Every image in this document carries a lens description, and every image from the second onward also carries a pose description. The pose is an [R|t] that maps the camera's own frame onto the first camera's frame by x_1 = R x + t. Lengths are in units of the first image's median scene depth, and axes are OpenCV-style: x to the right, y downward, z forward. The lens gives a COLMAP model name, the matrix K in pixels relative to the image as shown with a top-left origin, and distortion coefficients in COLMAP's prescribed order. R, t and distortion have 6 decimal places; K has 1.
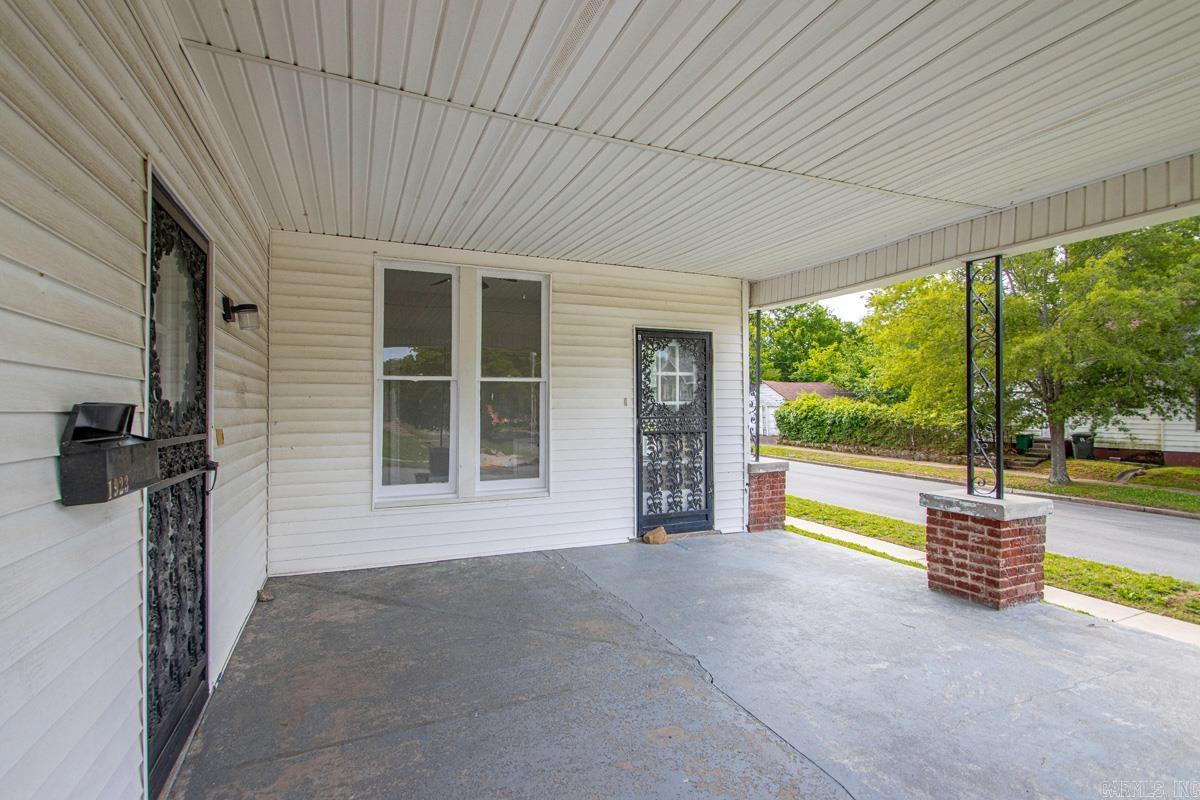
lens RADIAL K [[575.5, 0, 597.8], [0, 575.5, 401.1], [0, 0, 1]] dist [-0.000105, -0.000938]
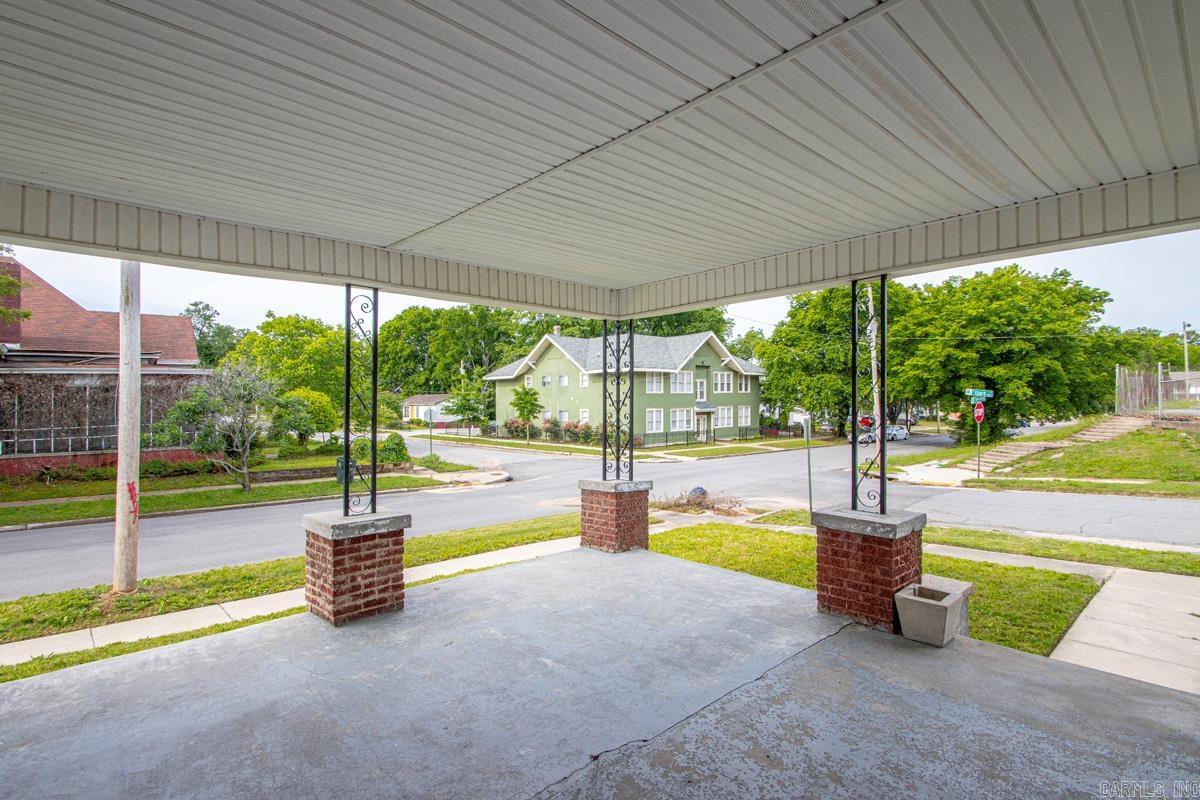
lens RADIAL K [[575.5, 0, 564.6], [0, 575.5, 408.9], [0, 0, 1]] dist [-0.000105, -0.000938]
pose [[-0.315968, -0.005735, 0.948753, -0.443438], [-0.001236, 0.999983, 0.005633, -0.032097], [-0.948769, 0.000607, -0.315969, 0.998607]]
